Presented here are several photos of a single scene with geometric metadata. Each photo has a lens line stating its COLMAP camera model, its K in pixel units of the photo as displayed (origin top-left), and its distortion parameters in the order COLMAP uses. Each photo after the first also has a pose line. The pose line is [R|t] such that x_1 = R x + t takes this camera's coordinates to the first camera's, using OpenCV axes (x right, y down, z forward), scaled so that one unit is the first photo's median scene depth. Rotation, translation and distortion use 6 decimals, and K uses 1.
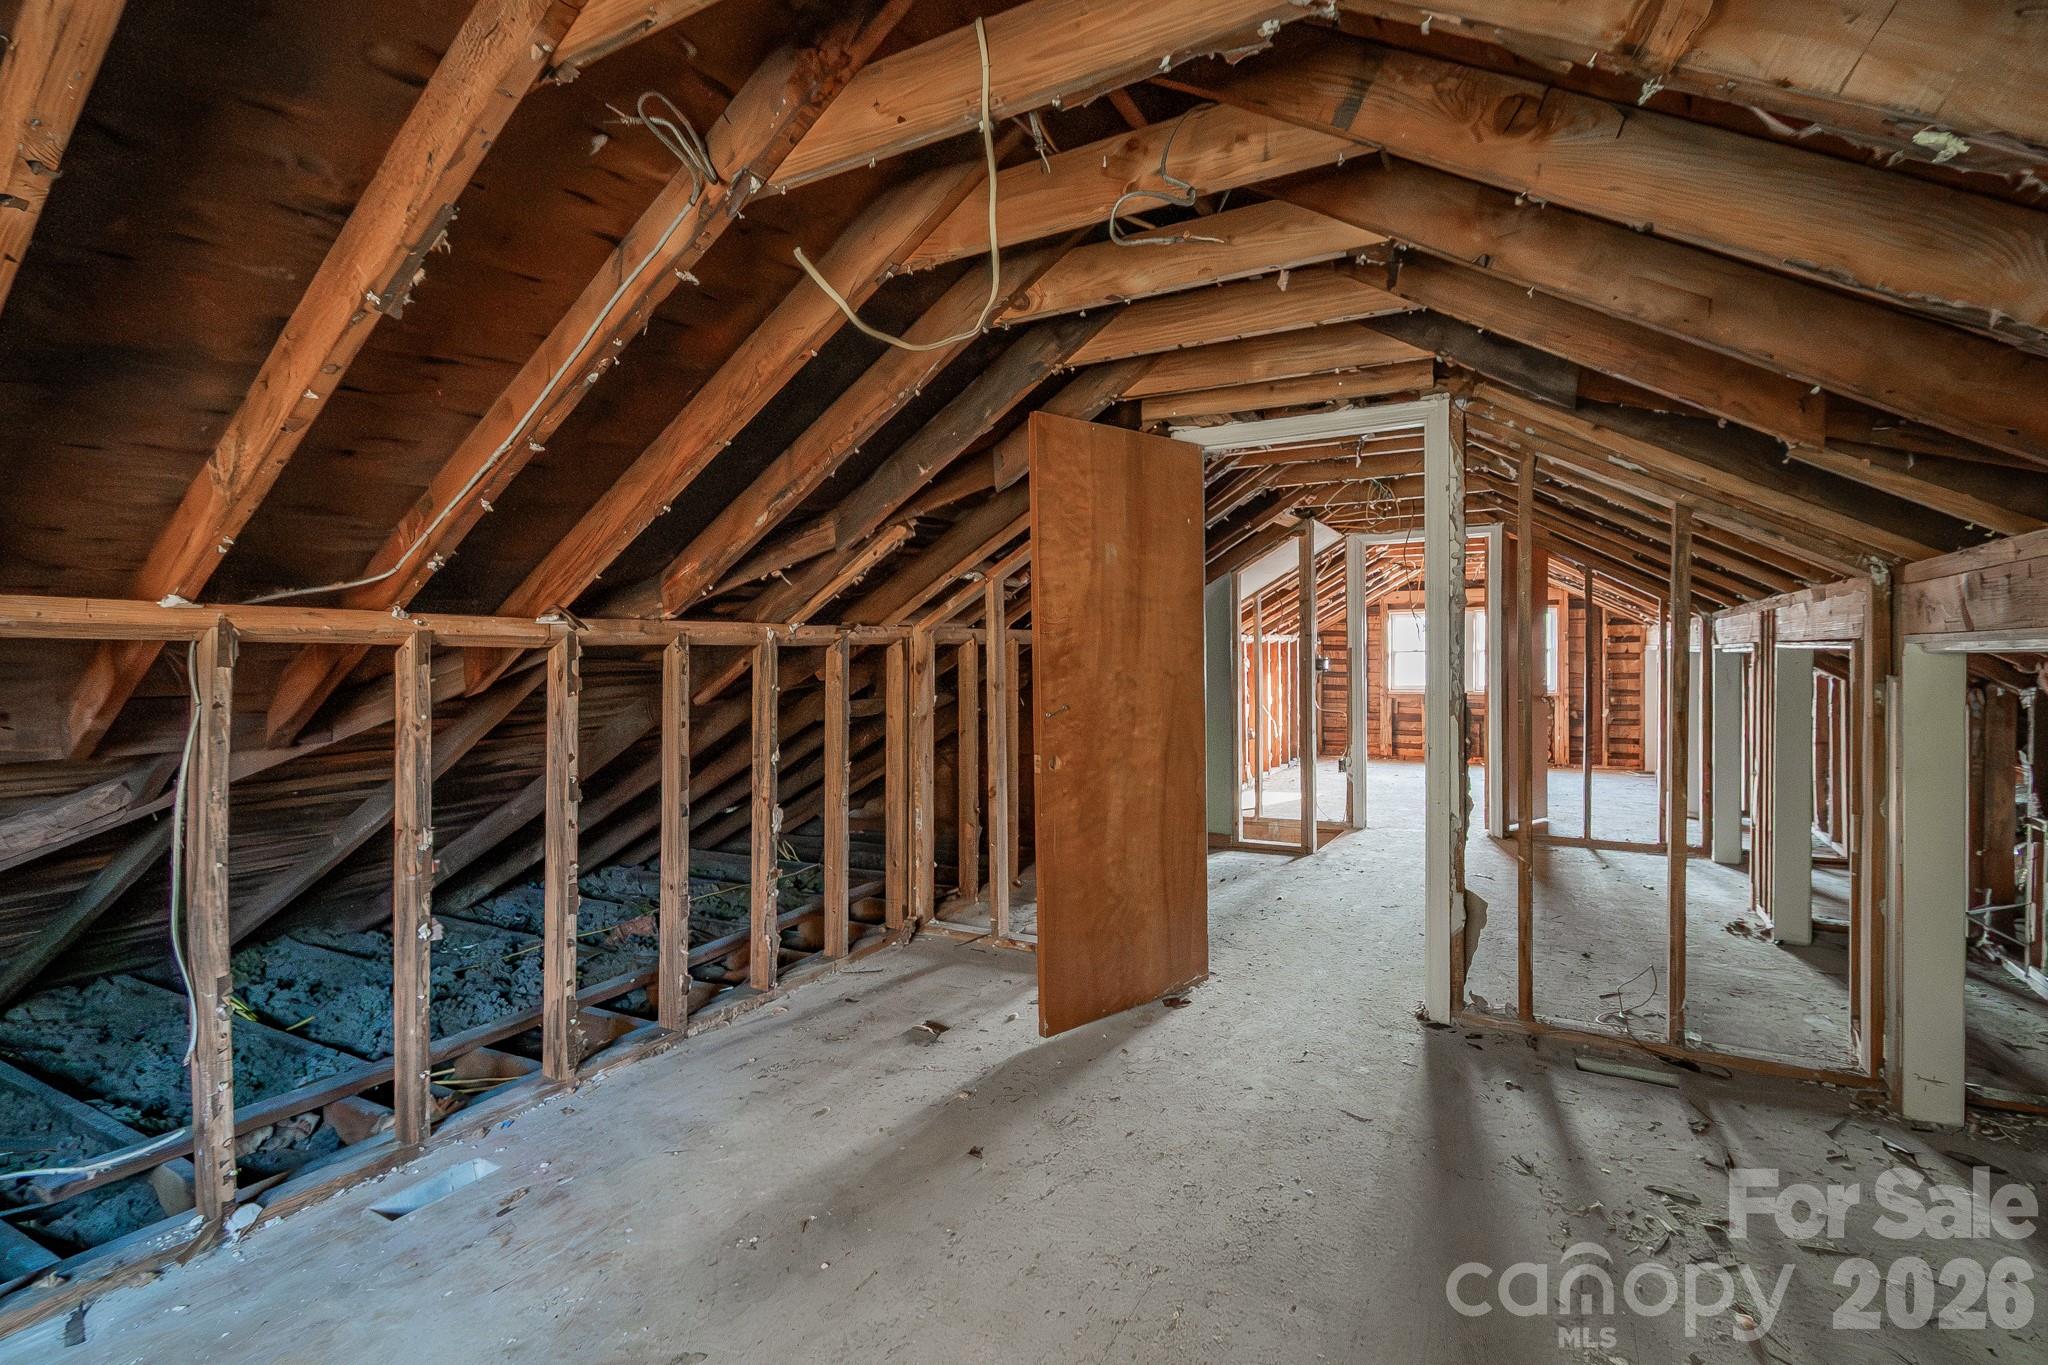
lens RADIAL K [[909.4, 0, 1032.8], [0, 909.4, 688.2], [0, 0, 1]] dist [0.000705, -0.000242]
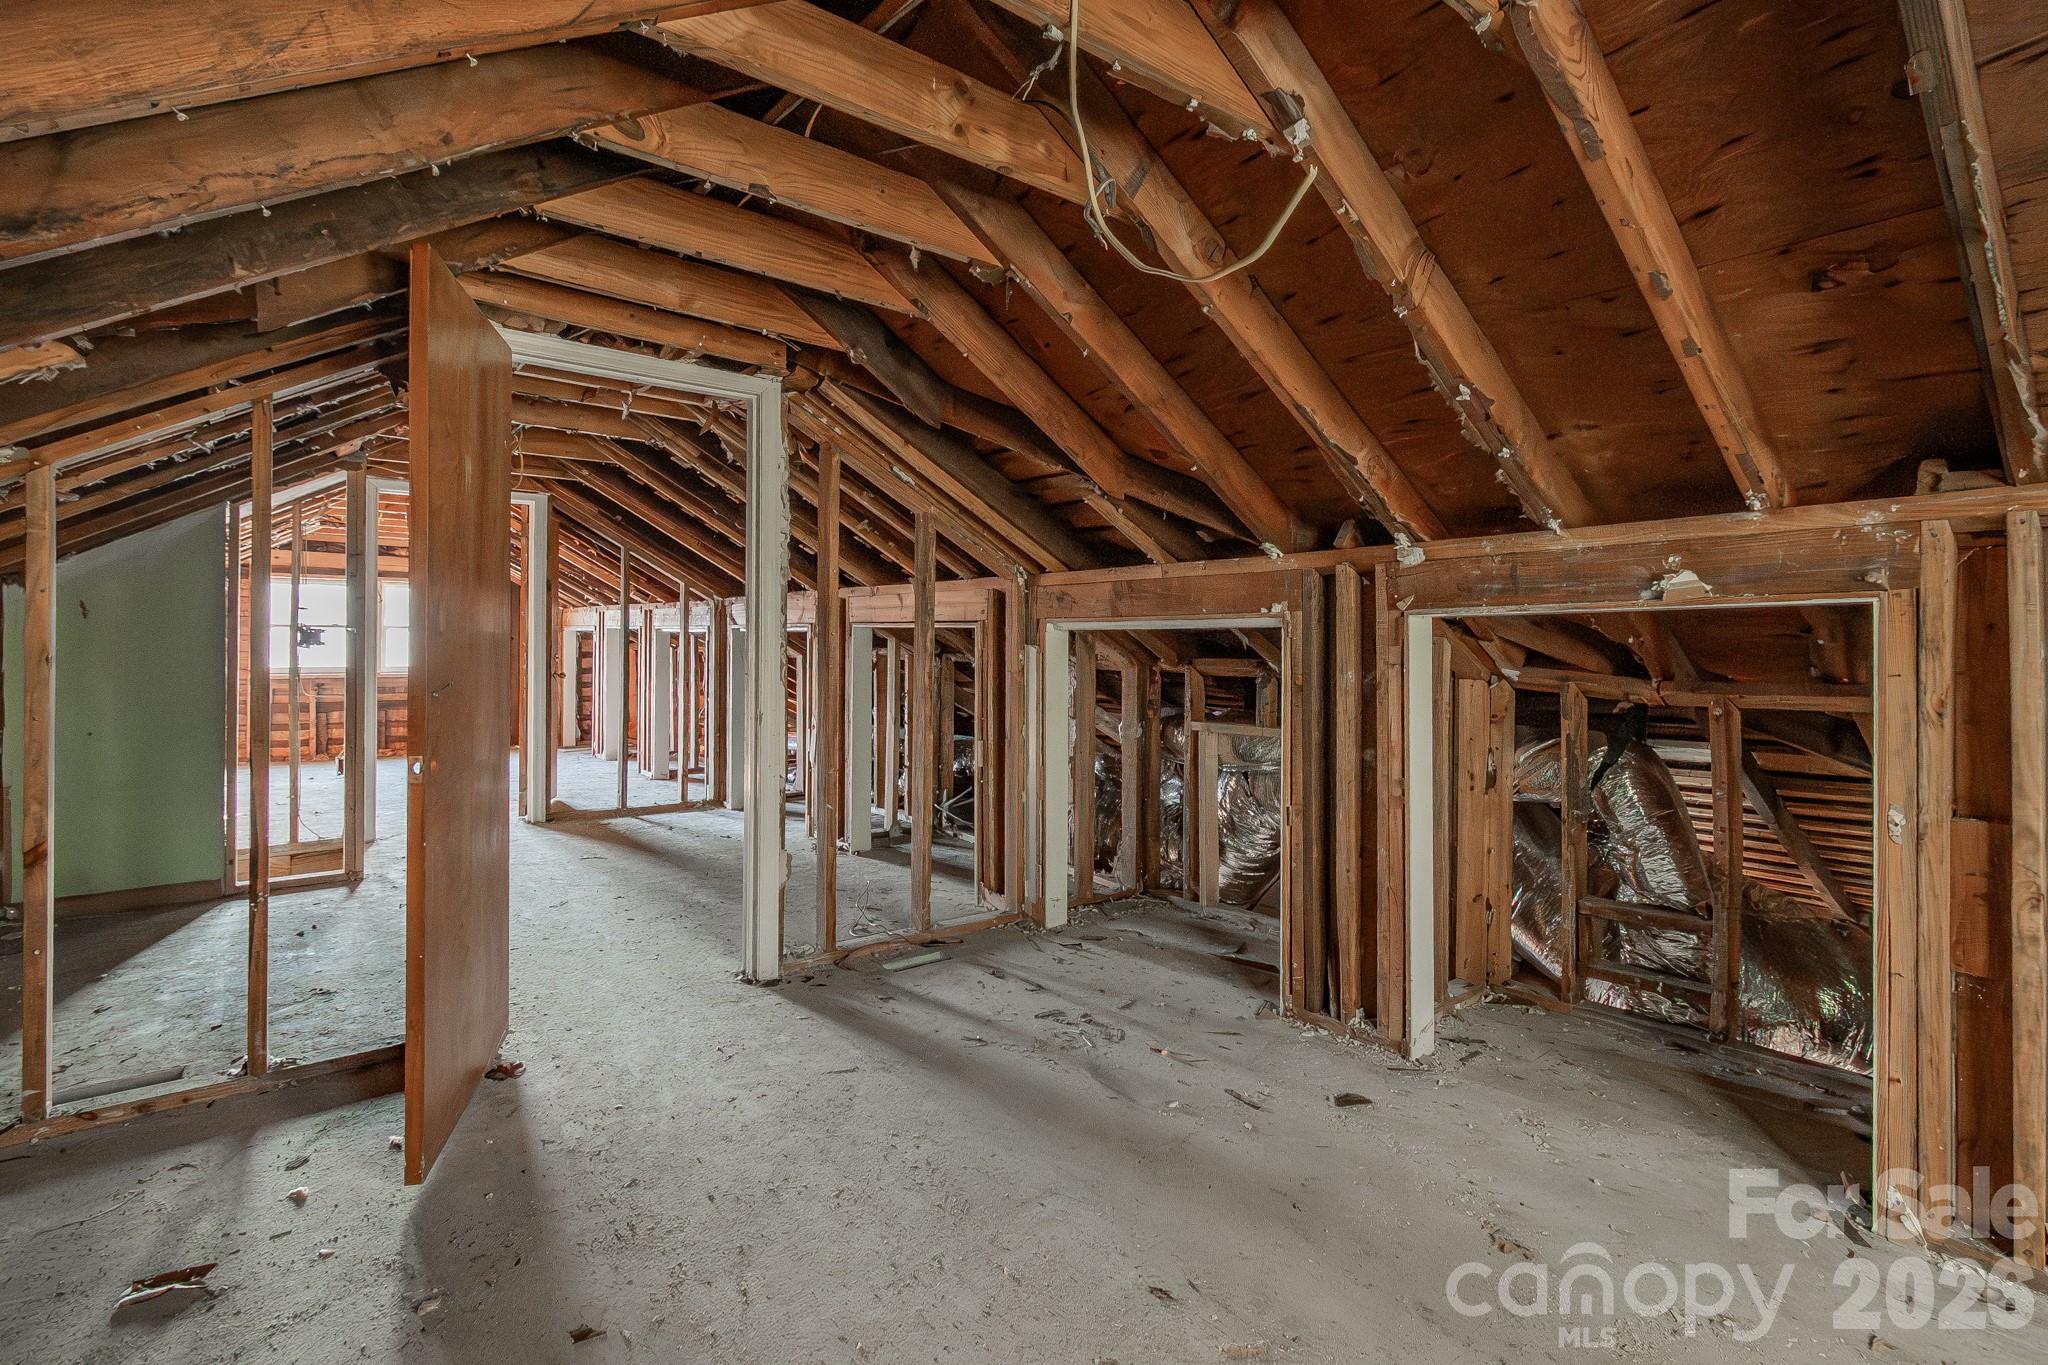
lens RADIAL K [[934.2, 0, 1047.1], [0, 934.2, 644.7], [0, 0, 1]] dist [0.001577, -0.001204]
pose [[0.395557, 0.008683, 0.918400, -0.429317], [0.017846, 0.999694, -0.017138, 0.011904], [-0.918268, 0.023169, 0.395281, 0.299583]]
